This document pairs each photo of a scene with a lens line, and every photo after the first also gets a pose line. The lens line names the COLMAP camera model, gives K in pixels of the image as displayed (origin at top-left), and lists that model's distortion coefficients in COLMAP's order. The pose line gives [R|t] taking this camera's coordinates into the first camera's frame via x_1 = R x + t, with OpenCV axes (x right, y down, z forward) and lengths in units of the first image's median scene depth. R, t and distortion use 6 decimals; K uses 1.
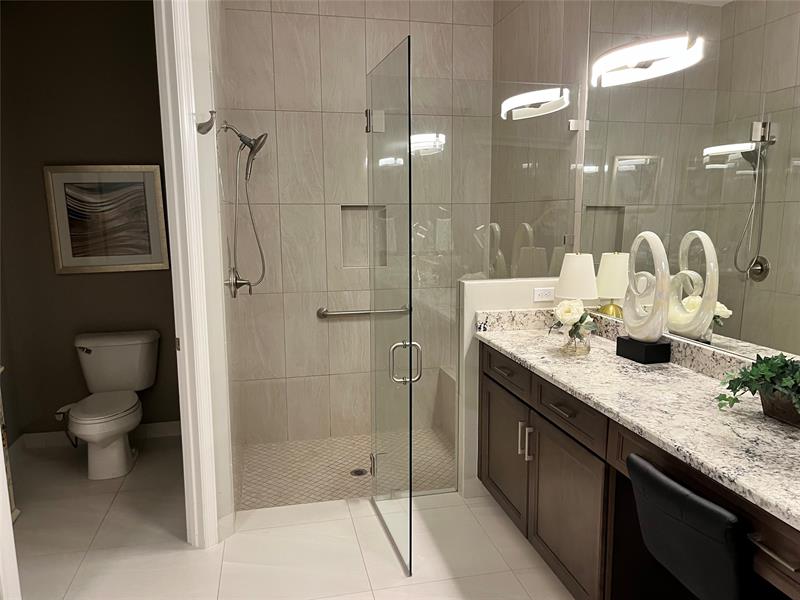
lens RADIAL K [[607.1, 0, 404.0], [0, 607.1, 307.4], [0, 0, 1]] dist [0.066405, -0.085663]
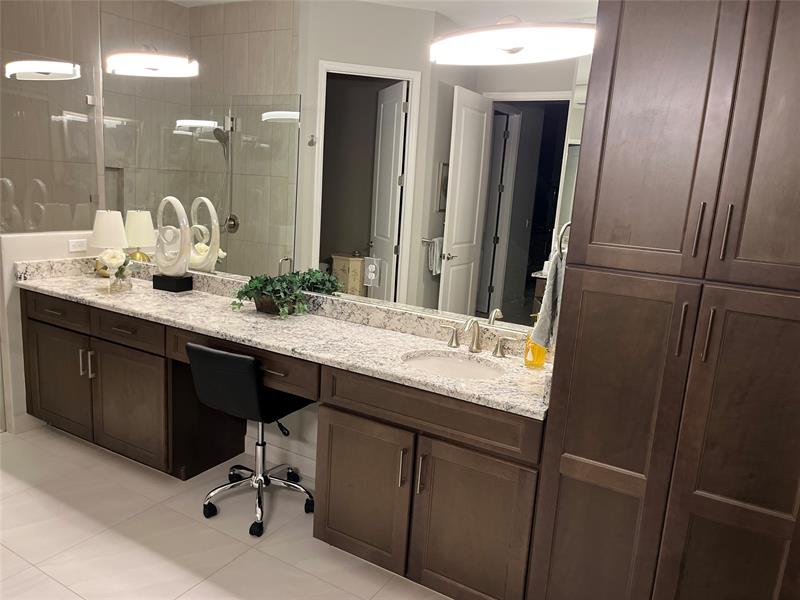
lens RADIAL K [[607.1, 0, 400.7], [0, 607.1, 305.0], [0, 0, 1]] dist [0.066405, -0.085663]
pose [[0.685405, -0.096561, 0.721732, -0.231919], [0.046011, 0.994931, 0.089417, 0.017471], [-0.726707, -0.028079, 0.686373, -0.288232]]
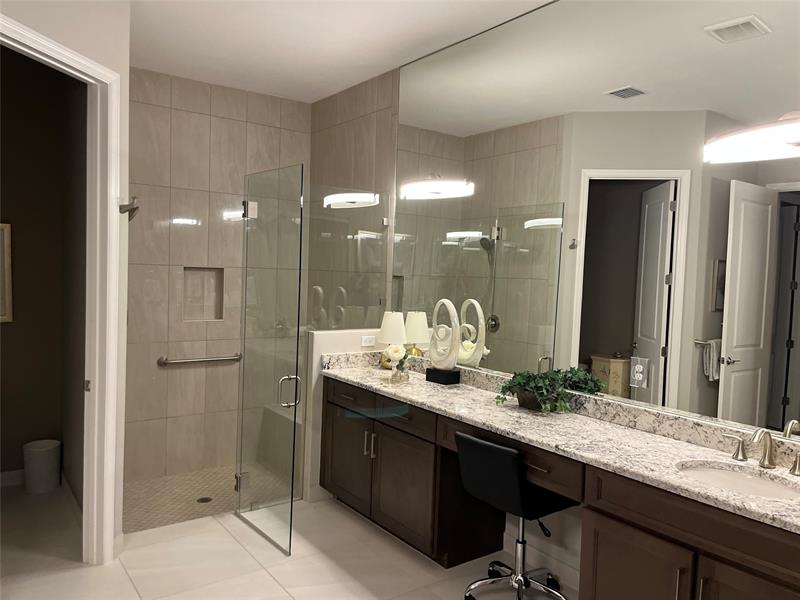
lens RADIAL K [[607.1, 0, 399.7], [0, 607.1, 299.0], [0, 0, 1]] dist [0.066405, -0.085663]
pose [[0.918951, 0.020877, 0.393819, -0.275816], [0.019641, 0.994936, -0.098574, 0.022845], [-0.393883, 0.098319, 0.913887, -0.319007]]
